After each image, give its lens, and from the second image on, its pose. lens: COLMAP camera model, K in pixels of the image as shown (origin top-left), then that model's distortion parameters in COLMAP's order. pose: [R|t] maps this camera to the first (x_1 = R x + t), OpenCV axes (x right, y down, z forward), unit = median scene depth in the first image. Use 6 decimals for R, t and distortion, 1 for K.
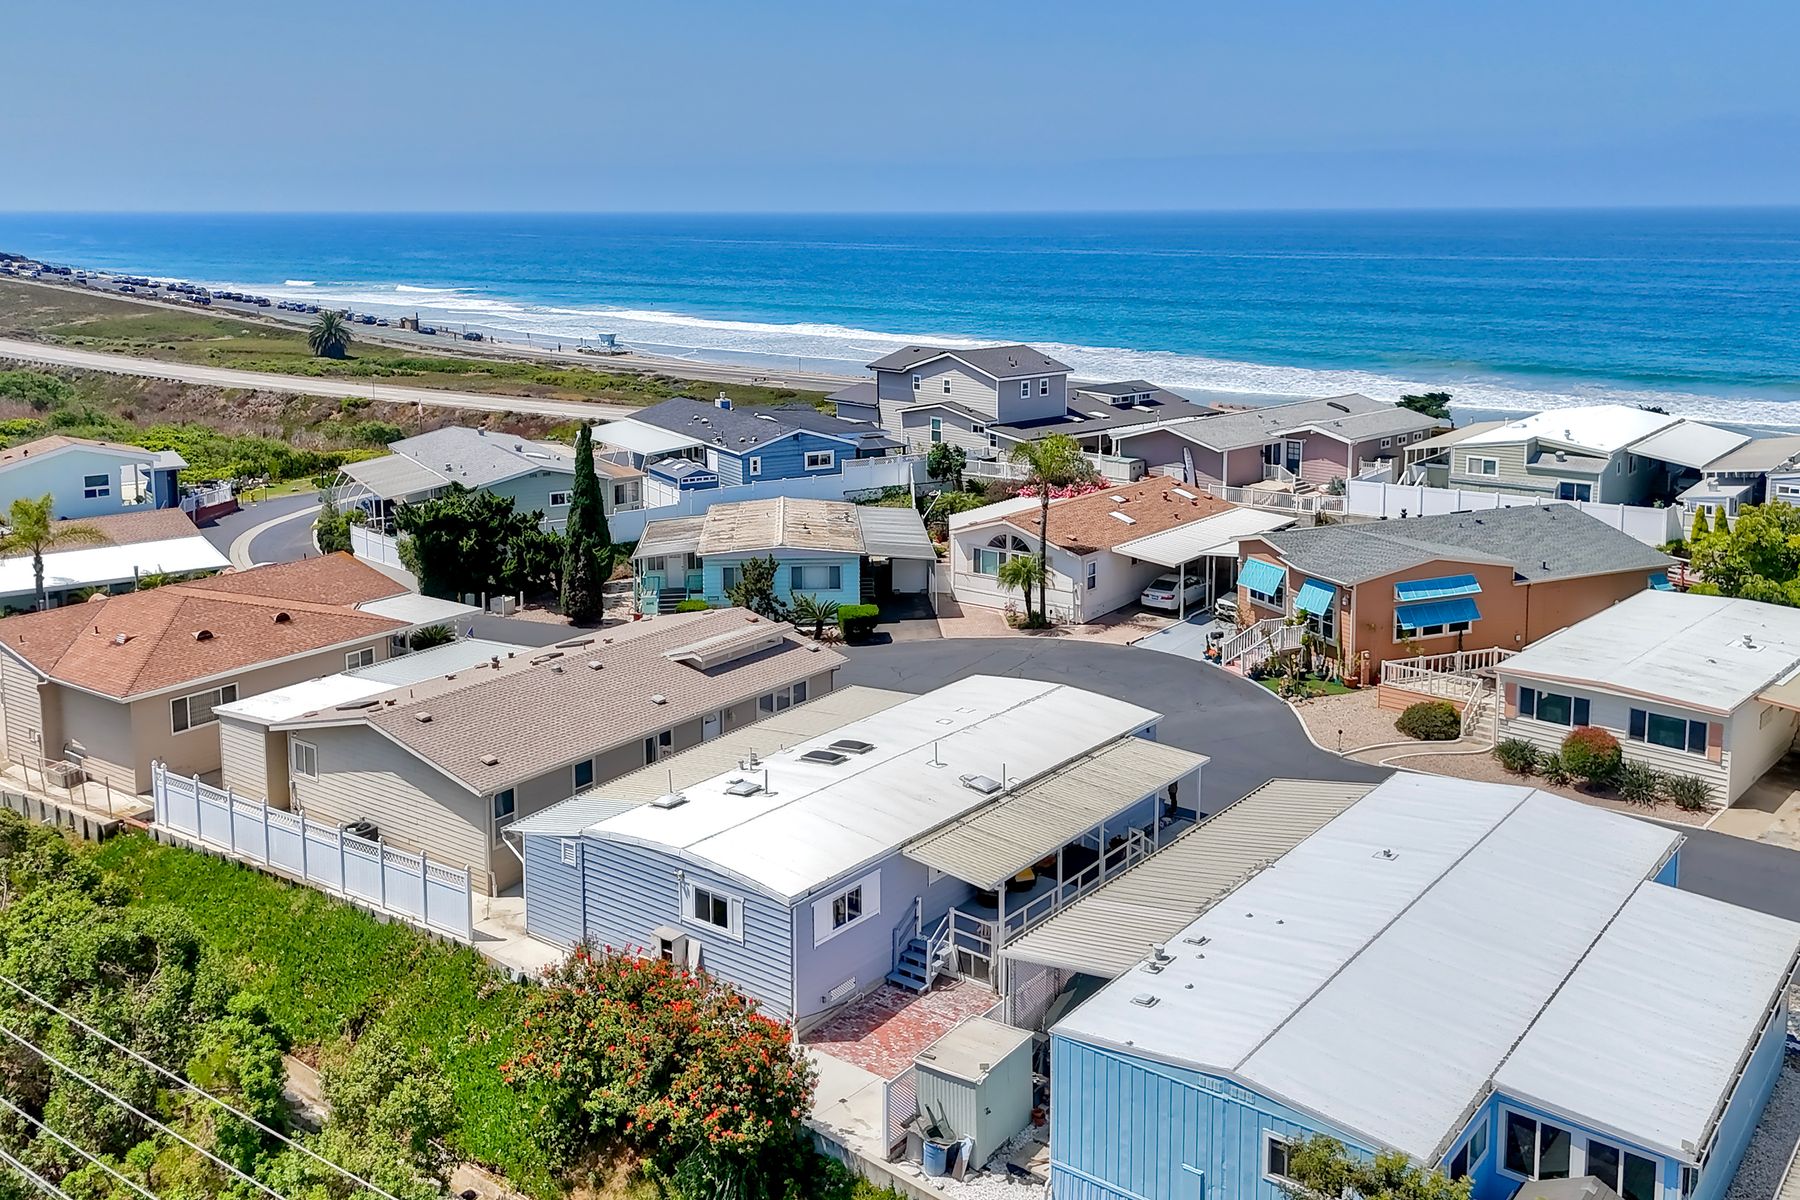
lens RADIAL K [[1565.2, 0, 900.0], [0, 1565.2, 600.0], [0, 0, 1]] dist [0.082208, -0.008234]
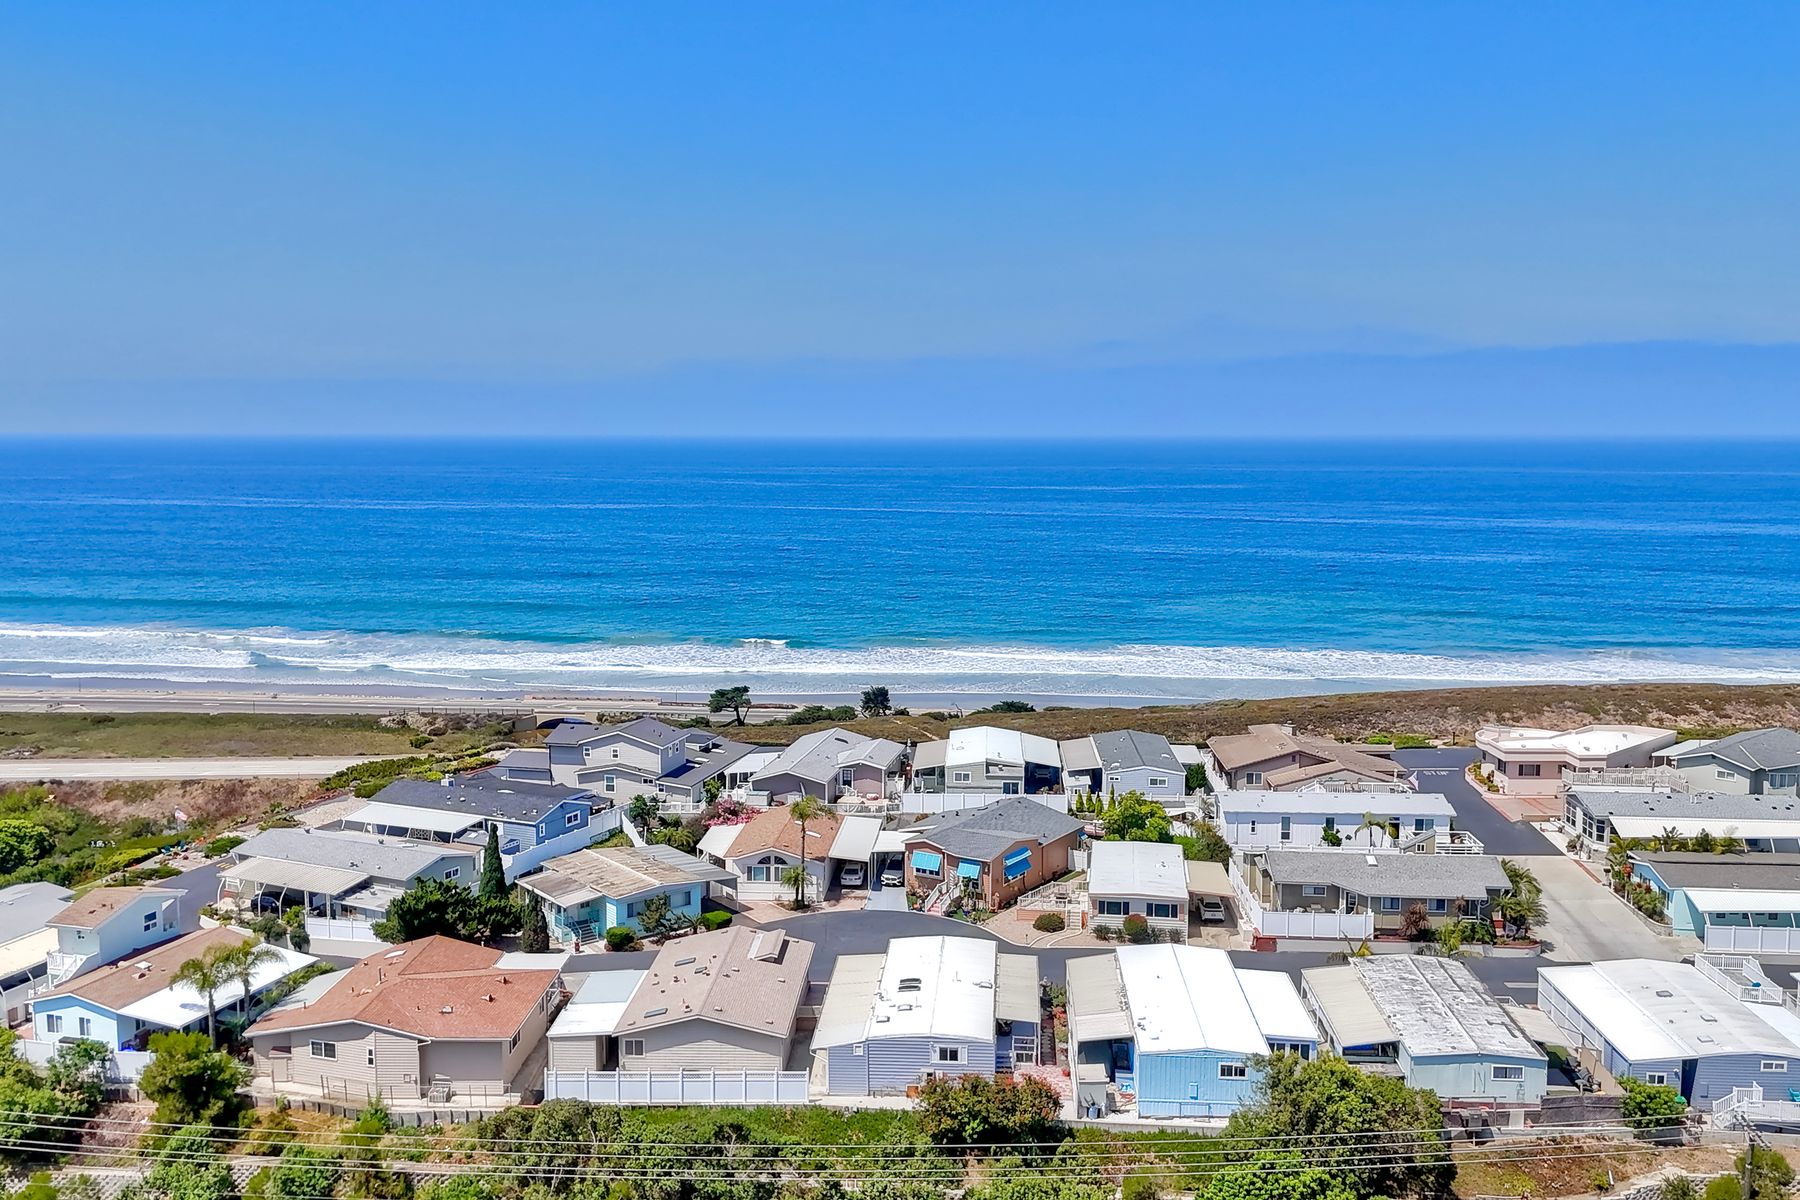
lens RADIAL K [[1565.2, 0, 900.0], [0, 1565.2, 600.0], [0, 0, 1]] dist [0.082208, -0.008234]
pose [[0.828798, -0.053465, 0.556988, -0.786611], [0.131112, 0.986268, -0.100424, -0.132643], [-0.543971, 0.156259, 0.824427, -0.542473]]
